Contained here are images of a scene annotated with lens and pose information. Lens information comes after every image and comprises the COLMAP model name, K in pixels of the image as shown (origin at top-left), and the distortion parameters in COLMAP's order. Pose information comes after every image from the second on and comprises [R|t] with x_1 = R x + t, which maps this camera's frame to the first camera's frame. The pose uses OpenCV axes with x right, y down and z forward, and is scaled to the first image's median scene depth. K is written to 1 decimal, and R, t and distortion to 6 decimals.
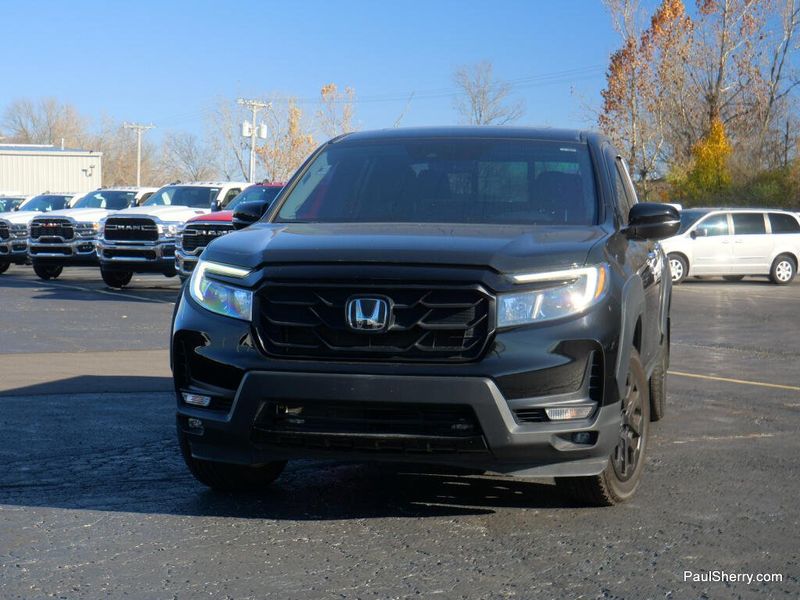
lens RADIAL K [[1553.8, 0, 400.6], [0, 1553.8, 295.2], [0, 0, 1]] dist [0.096350, 0.000000]
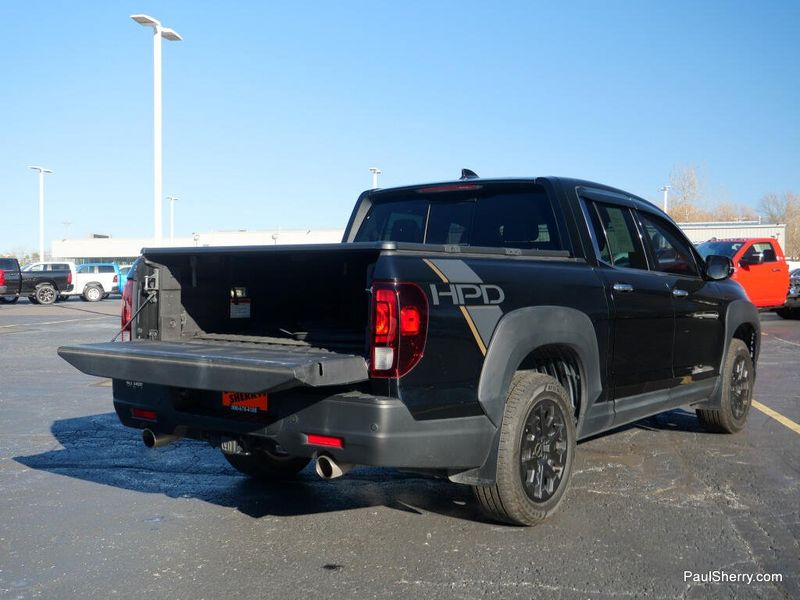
lens RADIAL K [[911.4, 0, 399.8], [0, 911.4, 304.2], [0, 0, 1]] dist [0.037122, 0.000000]
pose [[0.775773, 0.013183, -0.630875, 0.162695], [-0.020686, 0.999776, -0.004546, -0.004821], [0.630673, 0.016577, 0.775872, 0.155359]]
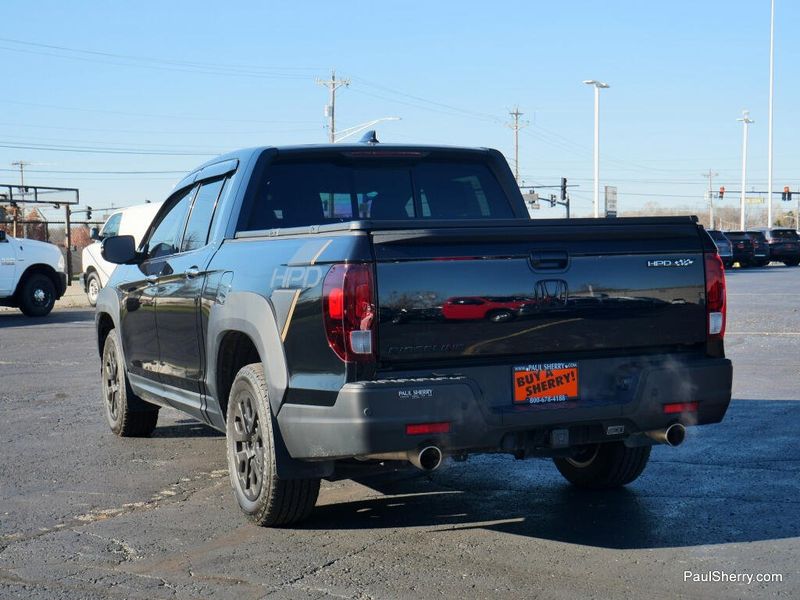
lens RADIAL K [[1341.0, 0, 406.0], [0, 1341.0, 301.1], [0, 0, 1]] dist [0.057490, 0.000000]
pose [[0.929512, -0.046534, 0.365845, -0.026283], [0.046968, 0.998867, 0.007721, -0.004906], [-0.365790, 0.010006, 0.930644, 0.083938]]
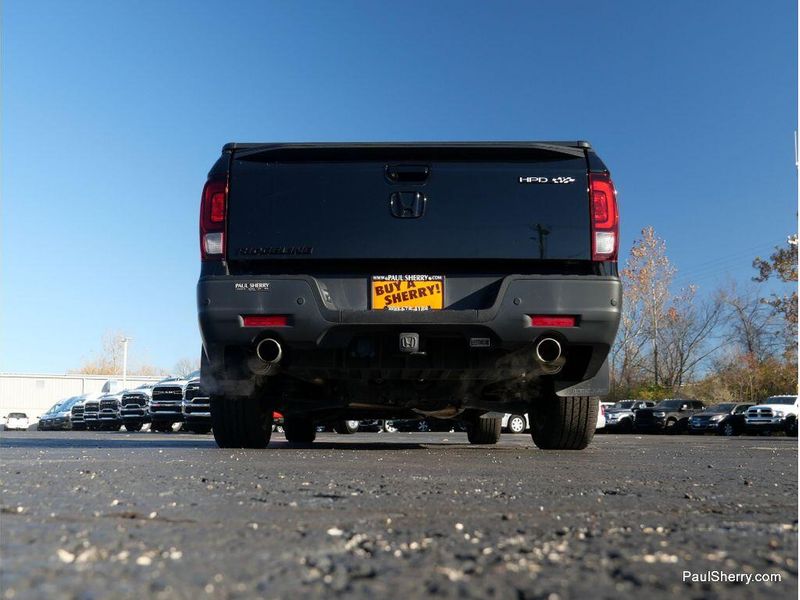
lens RADIAL K [[831.1, 0, 367.5], [0, 831.1, 336.5], [0, 0, 1]] dist [0.017730, 0.000000]
pose [[0.998789, -0.012455, -0.047600, 0.057821], [0.004036, 0.984908, -0.173032, 0.034490], [0.049037, 0.172630, 0.983765, 0.134201]]
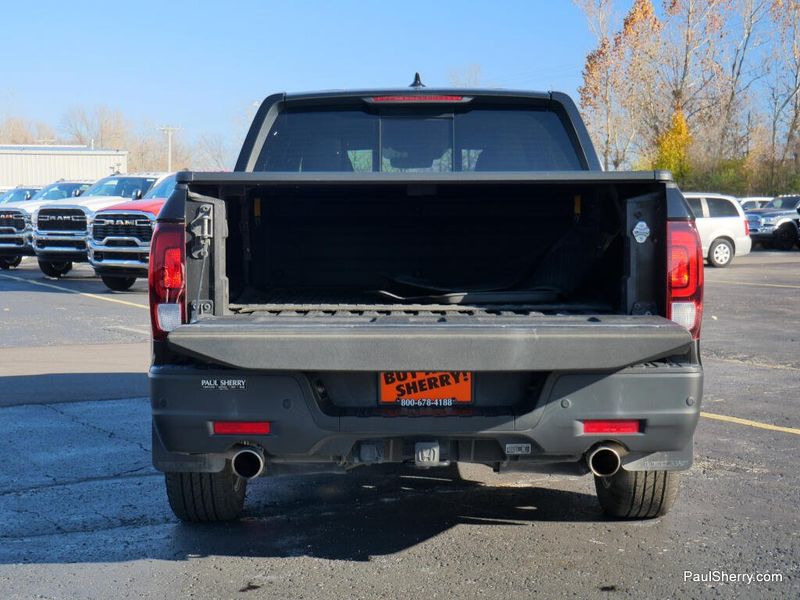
lens RADIAL K [[1341.0, 0, 406.1], [0, 1341.0, 313.9], [0, 0, 1]] dist [0.057490, 0.000000]
pose [[0.999603, -0.009034, -0.026705, 0.059763], [0.009785, 0.999557, 0.028114, -0.002774], [0.026439, -0.028364, 0.999248, 0.103930]]
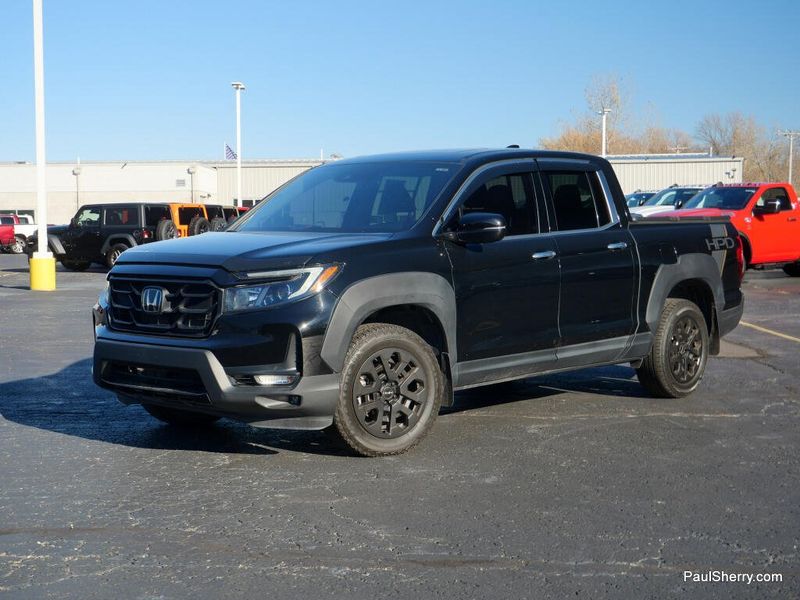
lens RADIAL K [[1284.5, 0, 399.1], [0, 1284.5, 300.7], [0, 0, 1]] dist [0.091084, 0.000000]
pose [[0.867928, 0.019384, -0.496311, 0.147375], [-0.009820, 0.999713, 0.021873, -0.002915], [0.496592, -0.014110, 0.867869, 0.024589]]
